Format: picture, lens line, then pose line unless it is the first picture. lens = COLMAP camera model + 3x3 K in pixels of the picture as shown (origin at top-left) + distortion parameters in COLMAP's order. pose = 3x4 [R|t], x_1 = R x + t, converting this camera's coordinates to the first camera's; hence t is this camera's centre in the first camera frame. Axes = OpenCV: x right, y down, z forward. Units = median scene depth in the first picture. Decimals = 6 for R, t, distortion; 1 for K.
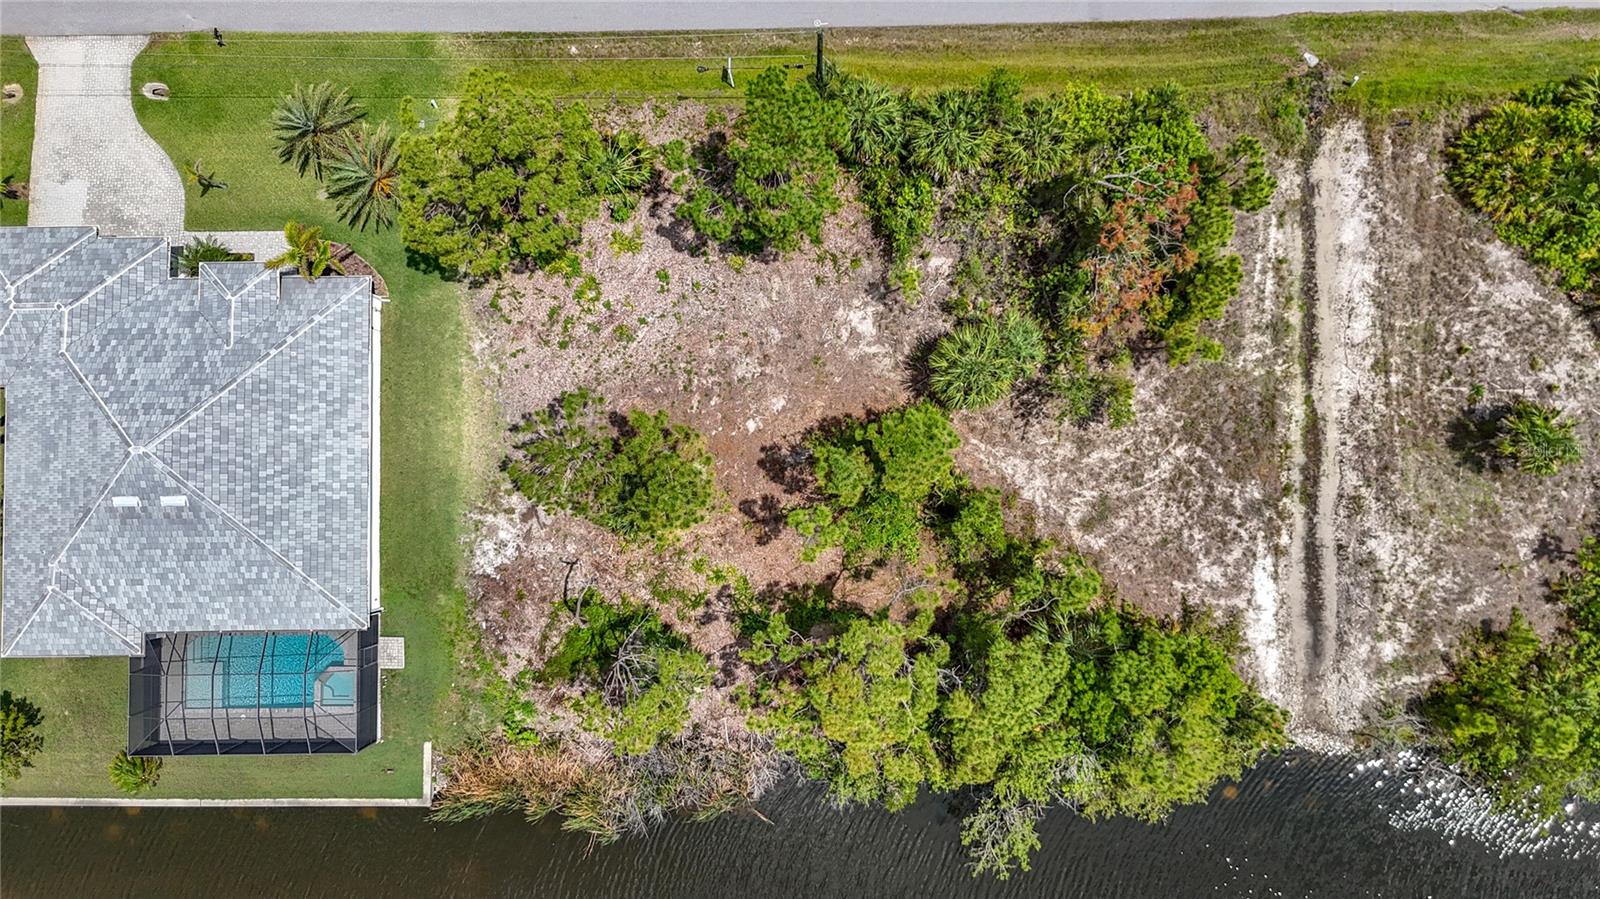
lens RADIAL K [[1167.8, 0, 802.2], [0, 1167.8, 443.2], [0, 0, 1]] dist [0.066497, -0.066821]
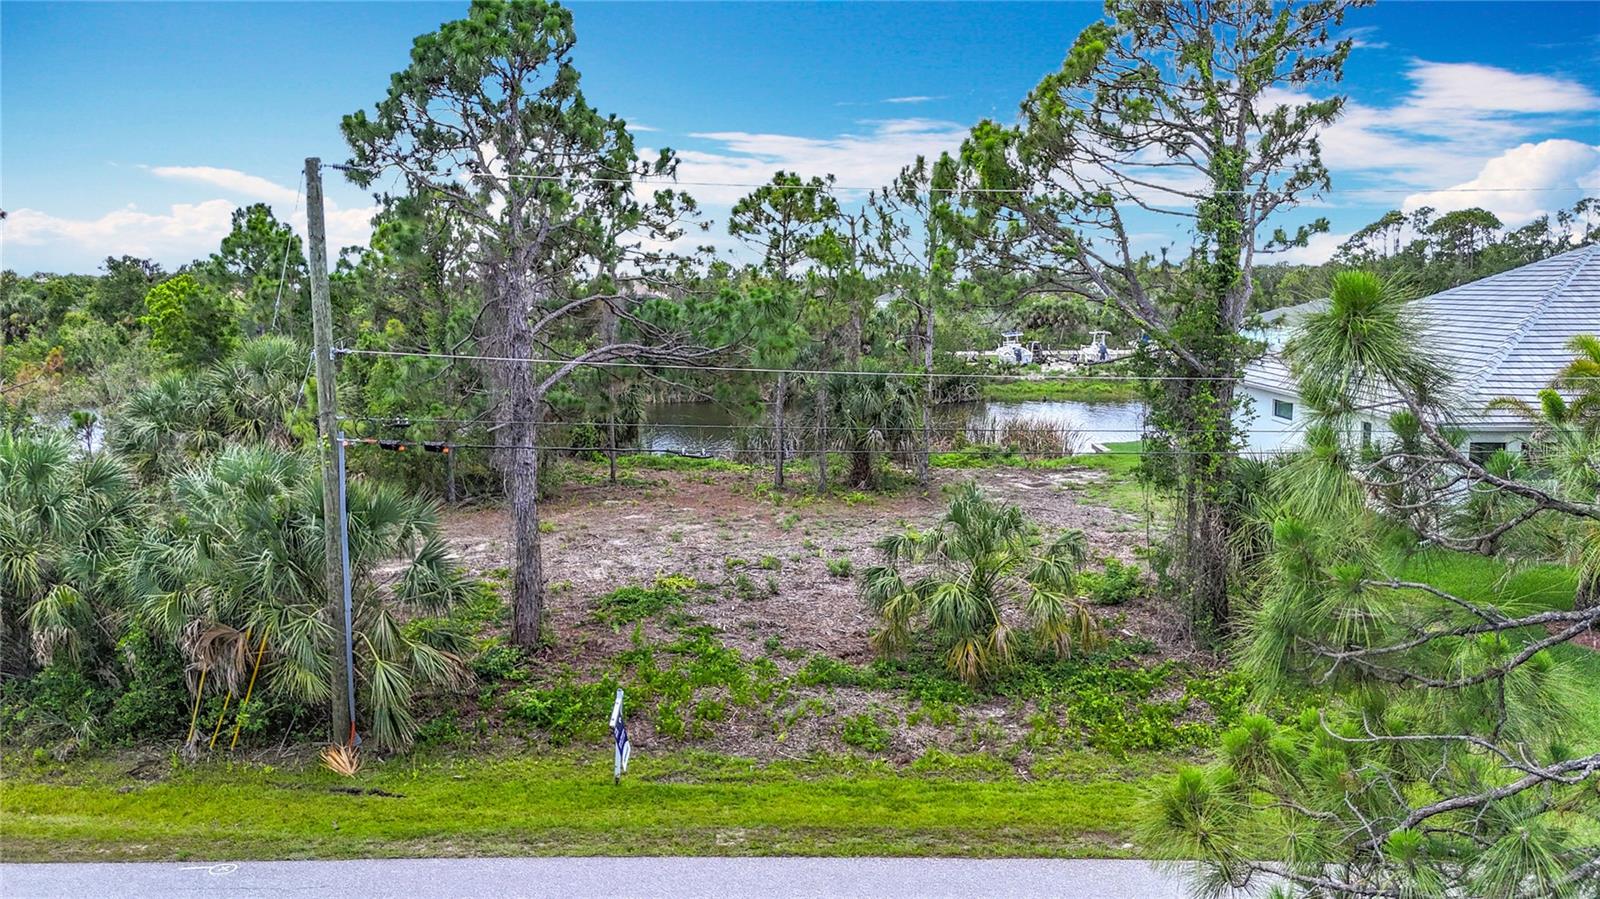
lens RADIAL K [[1183.7, 0, 799.8], [0, 1183.7, 450.3], [0, 0, 1]] dist [0.053213, -0.048448]
pose [[-0.999745, 0.005618, 0.021882, -0.113354], [0.021218, -0.099097, 0.994852, -0.600047], [0.007758, 0.995062, 0.098953, 0.912571]]
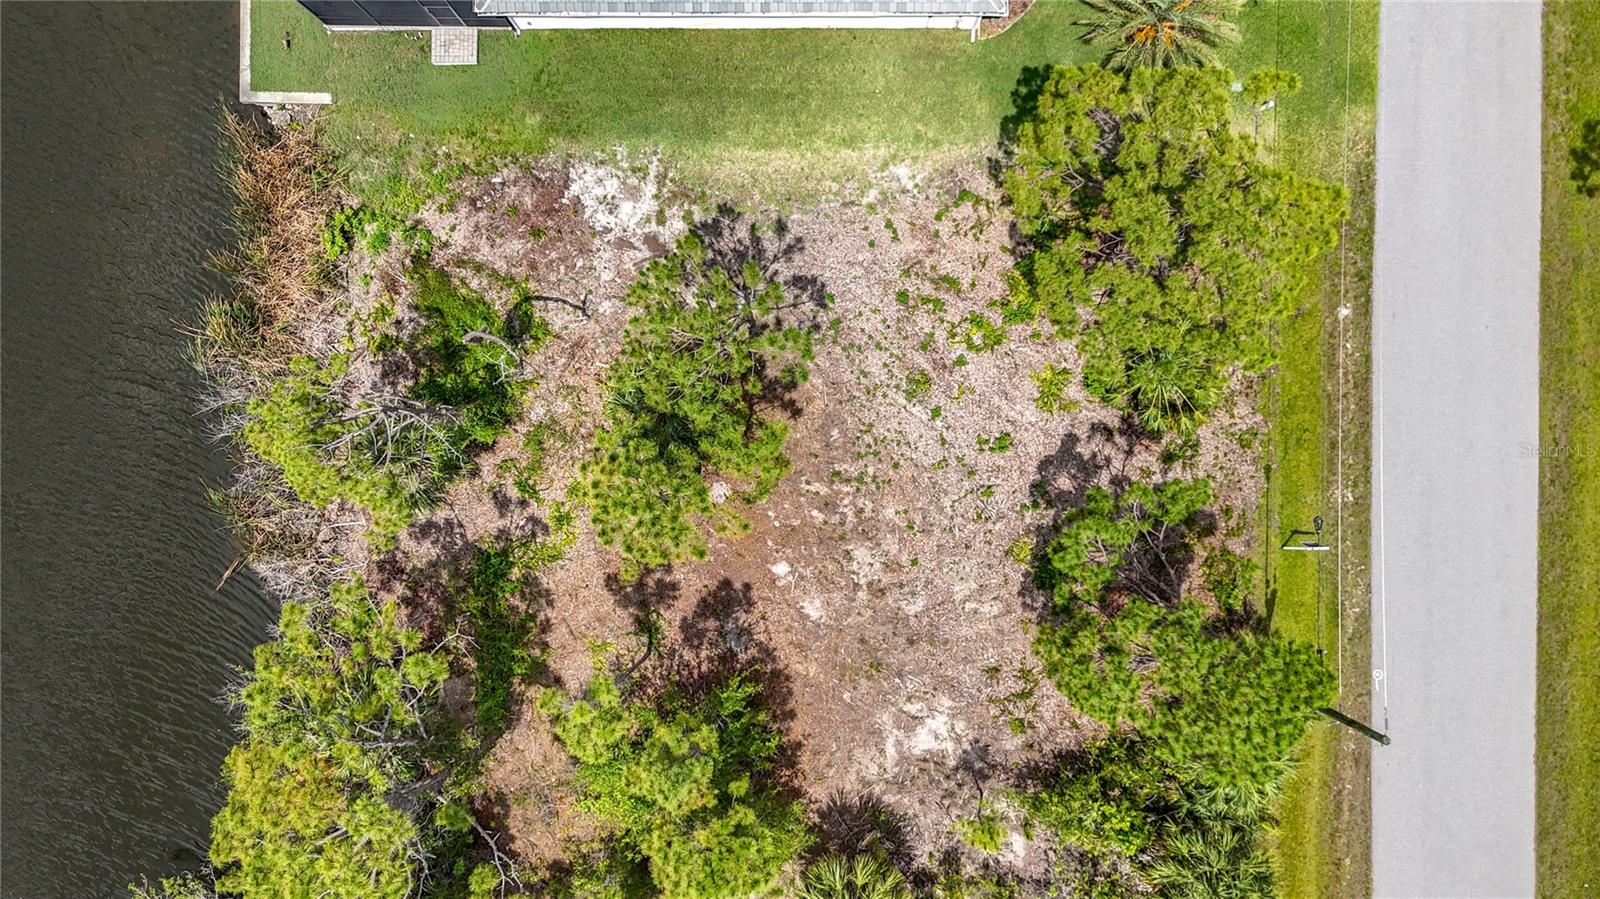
lens RADIAL K [[1167.8, 0, 802.2], [0, 1167.8, 443.2], [0, 0, 1]] dist [0.066497, -0.066821]
pose [[-0.012485, 0.999674, 0.022259, -0.133627], [-0.998591, -0.013614, 0.051291, -0.061594], [0.051577, -0.021587, 0.998436, 0.315908]]
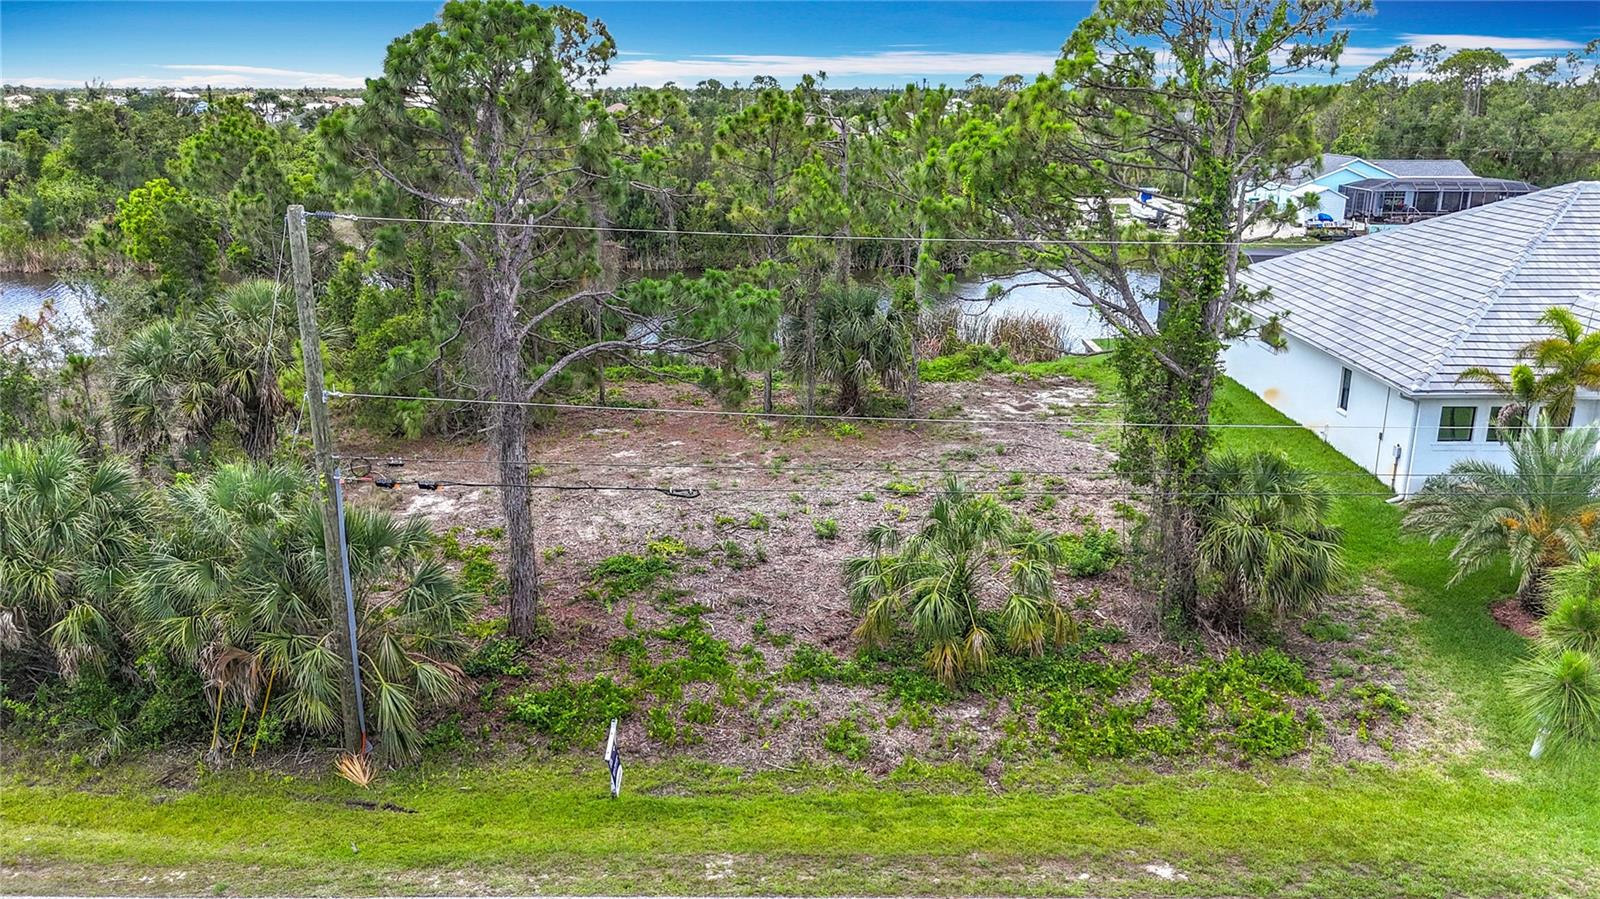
lens RADIAL K [[1195.6, 0, 800.6], [0, 1195.6, 450.8], [0, 0, 1]] dist [0.012240, -0.038780]
pose [[-0.999881, 0.001469, 0.015374, -0.115854], [0.014540, -0.246094, 0.969137, -0.599888], [0.005207, 0.969245, 0.246043, 0.855618]]
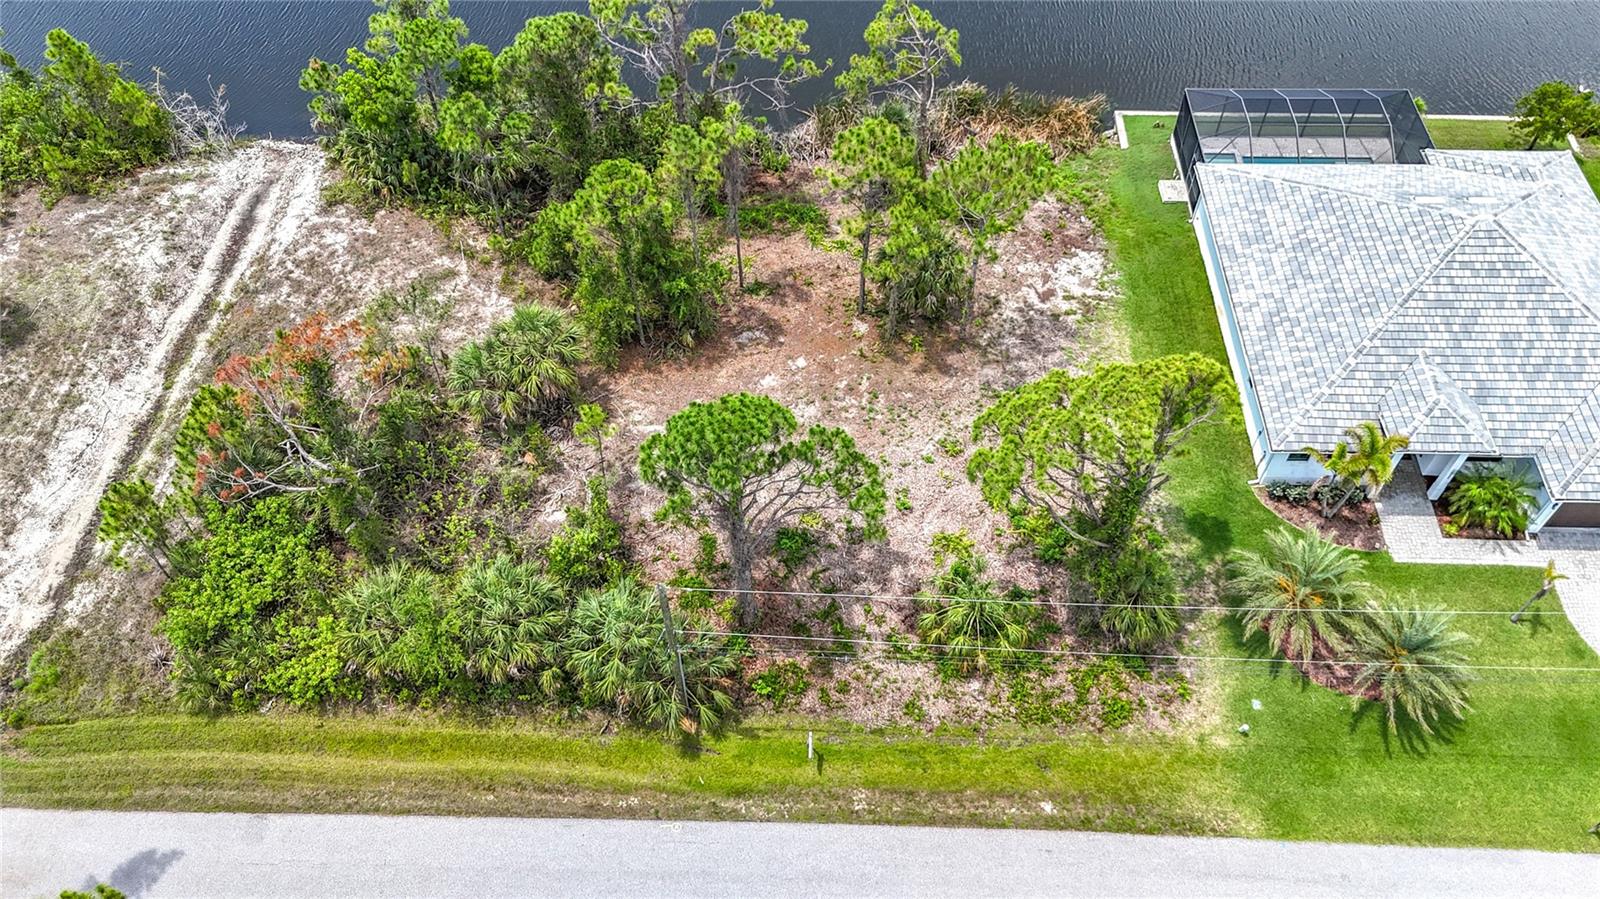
lens RADIAL K [[1187.7, 0, 787.6], [0, 1187.7, 435.0], [0, 0, 1]] dist [0.061995, -0.046567]
pose [[-0.998500, -0.021364, 0.050417, -0.079933], [0.049027, -0.758864, 0.649402, -0.635489], [0.024386, 0.650899, 0.758773, 0.359029]]
